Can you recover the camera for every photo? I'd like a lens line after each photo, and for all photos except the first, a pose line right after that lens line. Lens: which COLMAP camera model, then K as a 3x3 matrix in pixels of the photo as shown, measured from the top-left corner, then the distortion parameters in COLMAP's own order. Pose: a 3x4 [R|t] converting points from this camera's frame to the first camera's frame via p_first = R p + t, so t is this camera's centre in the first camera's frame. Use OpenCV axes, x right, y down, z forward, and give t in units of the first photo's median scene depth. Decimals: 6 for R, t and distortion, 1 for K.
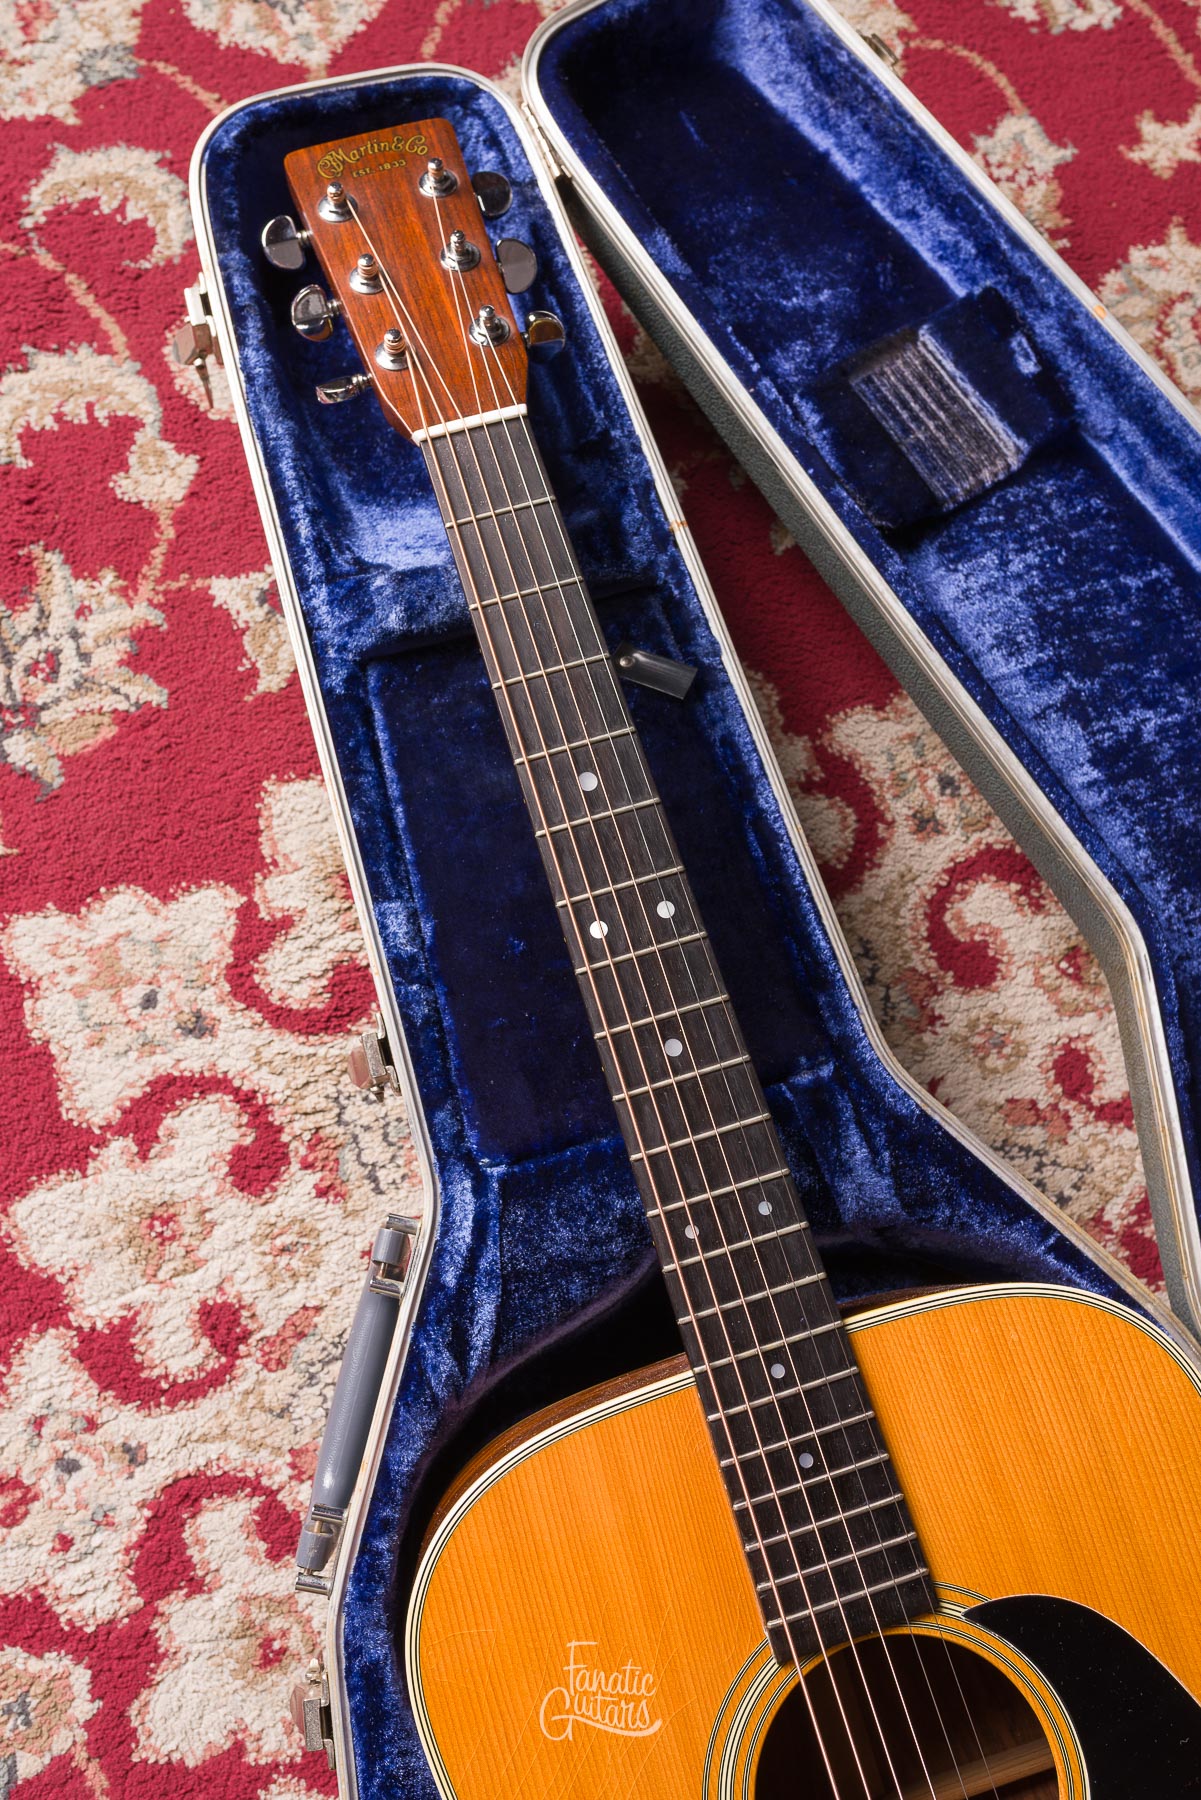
lens RADIAL K [[1815.2, 0, 601.4], [0, 1815.2, 865.3], [0, 0, 1]] dist [0.005388, -0.006316]
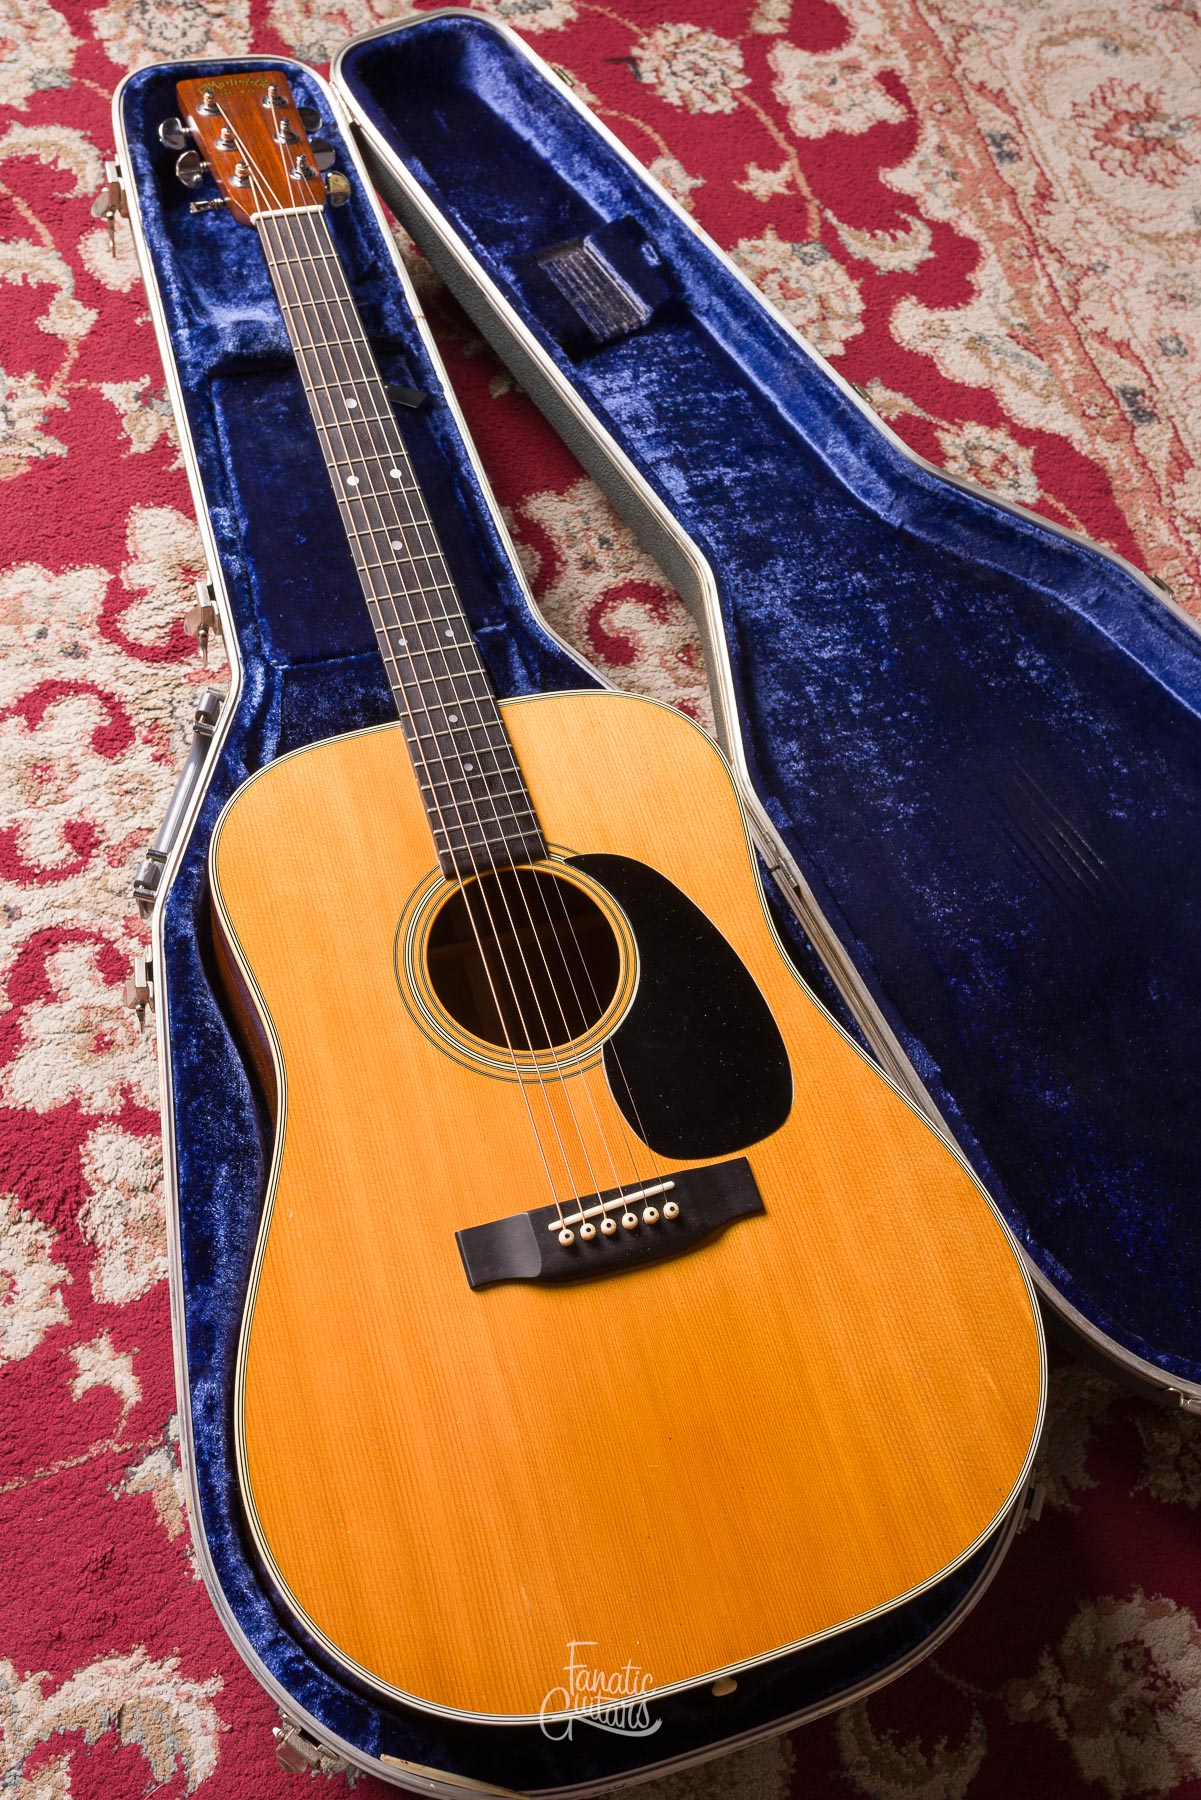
lens RADIAL K [[1861.3, 0, 566.7], [0, 1861.3, 855.6], [0, 0, 1]] dist [0.002623, -0.000391]
pose [[0.996184, 0.034042, 0.080364, 0.051699], [-0.017009, 0.978864, -0.203806, 0.542700], [-0.085603, 0.201661, 0.975707, -0.436155]]
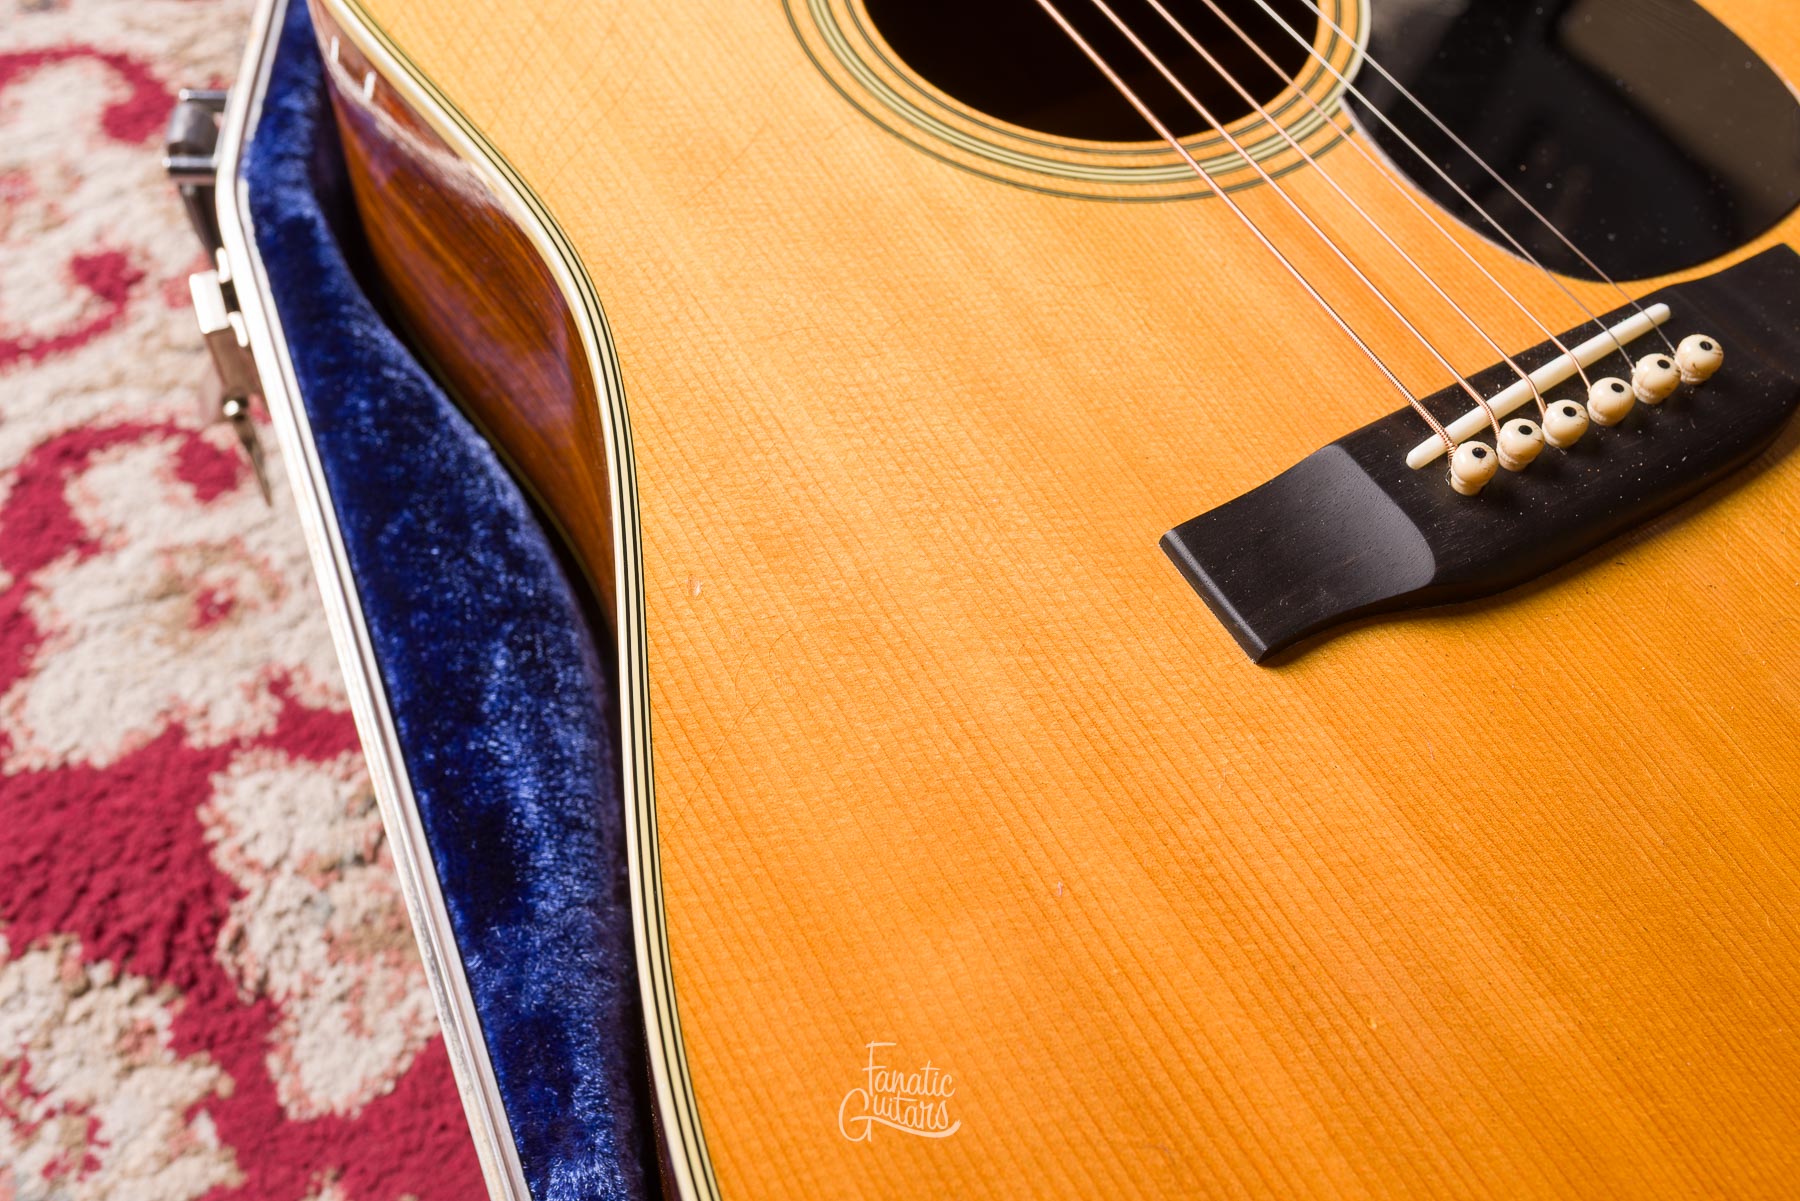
lens RADIAL K [[1804.4, 0, 900.2], [0, 1804.4, 600.1], [0, 0, 1]] dist [0.001600, 0.006959]
pose [[0.970002, -0.201007, 0.136721, -0.023718], [0.233876, 0.925063, -0.299266, 0.647944], [-0.066321, 0.322265, 0.944324, 0.327679]]
